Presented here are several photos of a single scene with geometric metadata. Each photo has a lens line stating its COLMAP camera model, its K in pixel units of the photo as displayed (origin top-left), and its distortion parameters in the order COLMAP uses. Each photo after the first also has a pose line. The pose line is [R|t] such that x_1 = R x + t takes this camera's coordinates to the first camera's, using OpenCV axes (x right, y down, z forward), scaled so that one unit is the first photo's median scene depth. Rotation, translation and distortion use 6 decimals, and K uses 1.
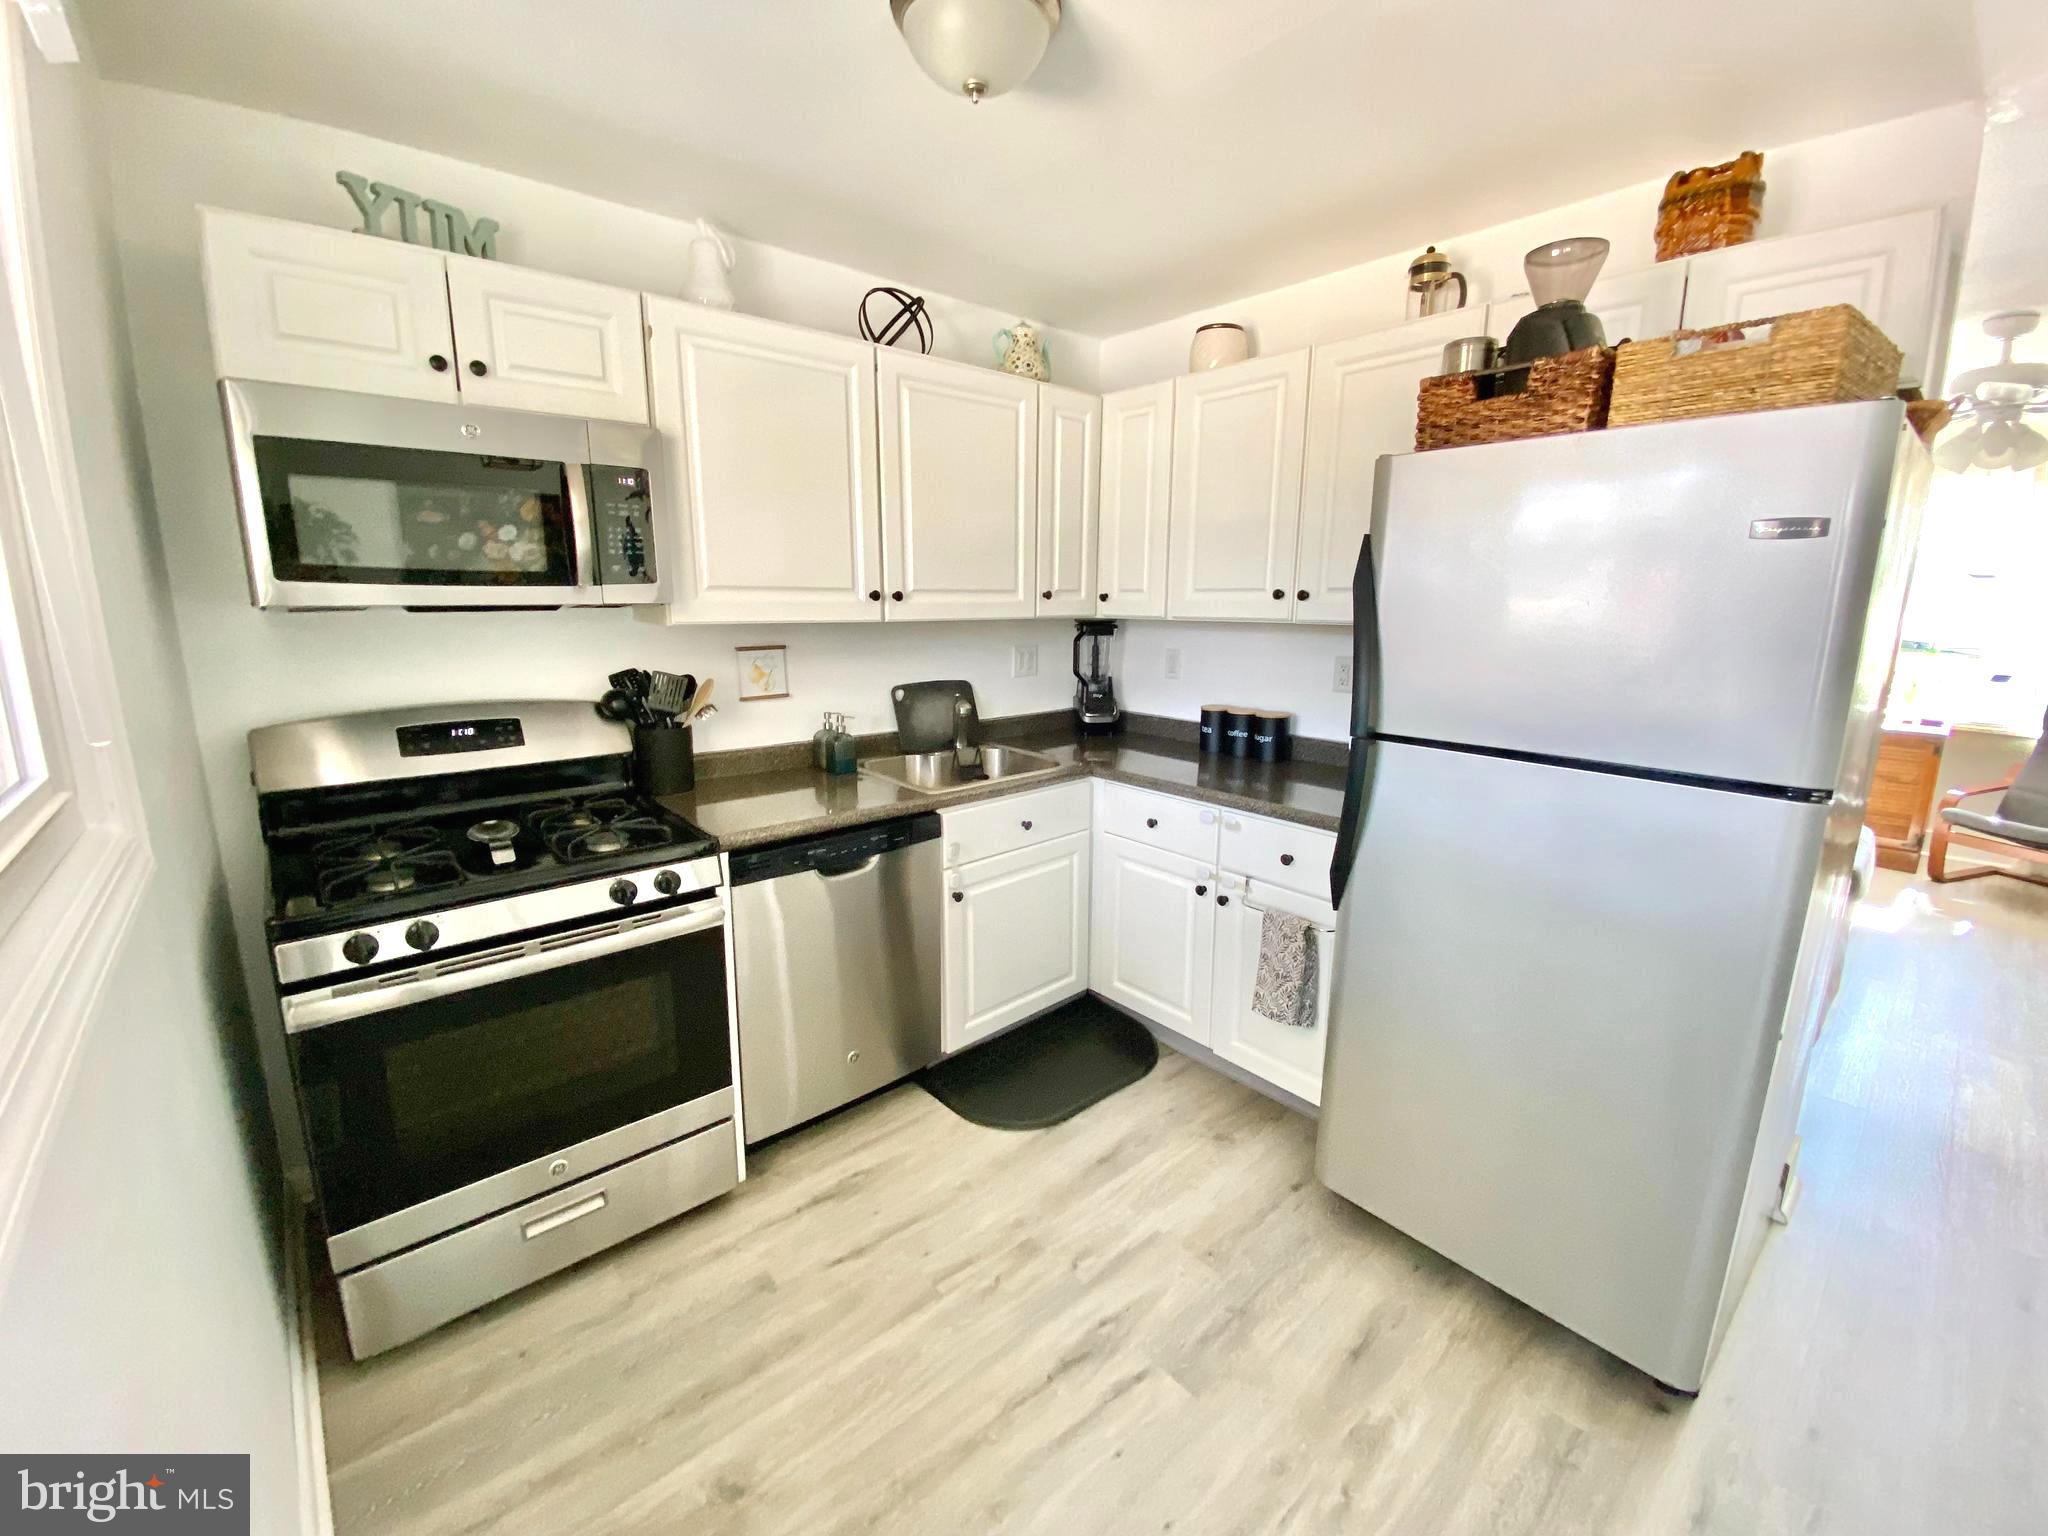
lens RADIAL K [[867.0, 0, 1024.0], [0, 867.0, 768.0], [0, 0, 1]] dist [0.000956, -0.000222]
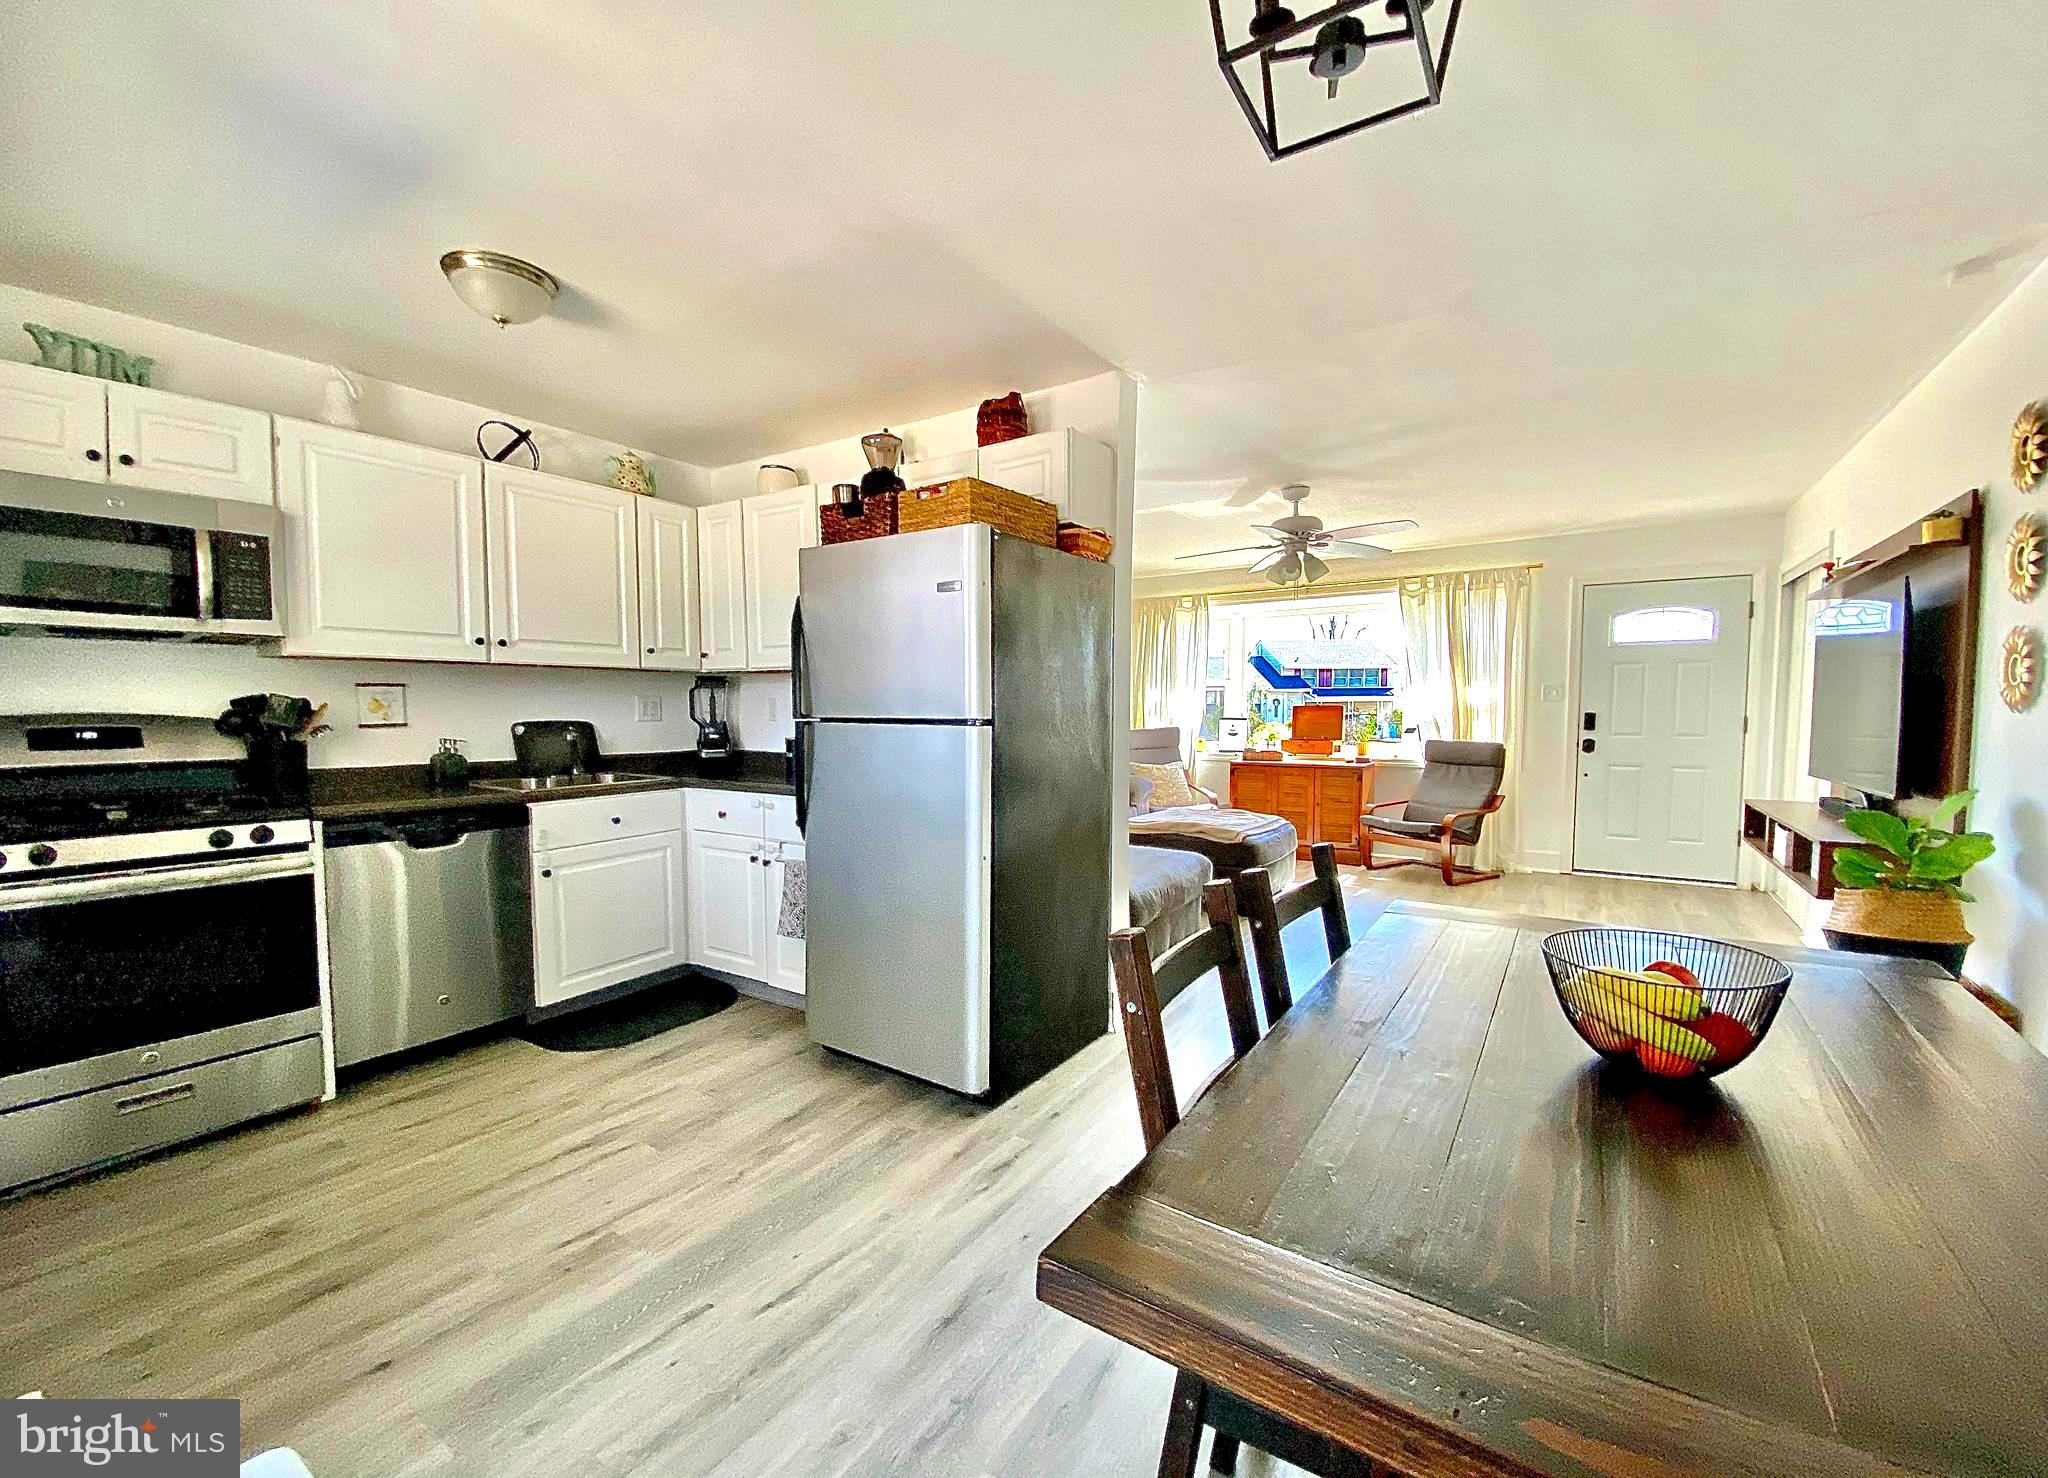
lens RADIAL K [[859.0, 0, 1024.0], [0, 859.0, 739.0], [0, 0, 1]] dist [0.027796, -0.023155]
pose [[0.963118, -0.018973, 0.268409, 0.283590], [0.059925, 0.987583, -0.145218, 0.197909], [-0.262321, 0.155946, 0.952296, -0.465047]]
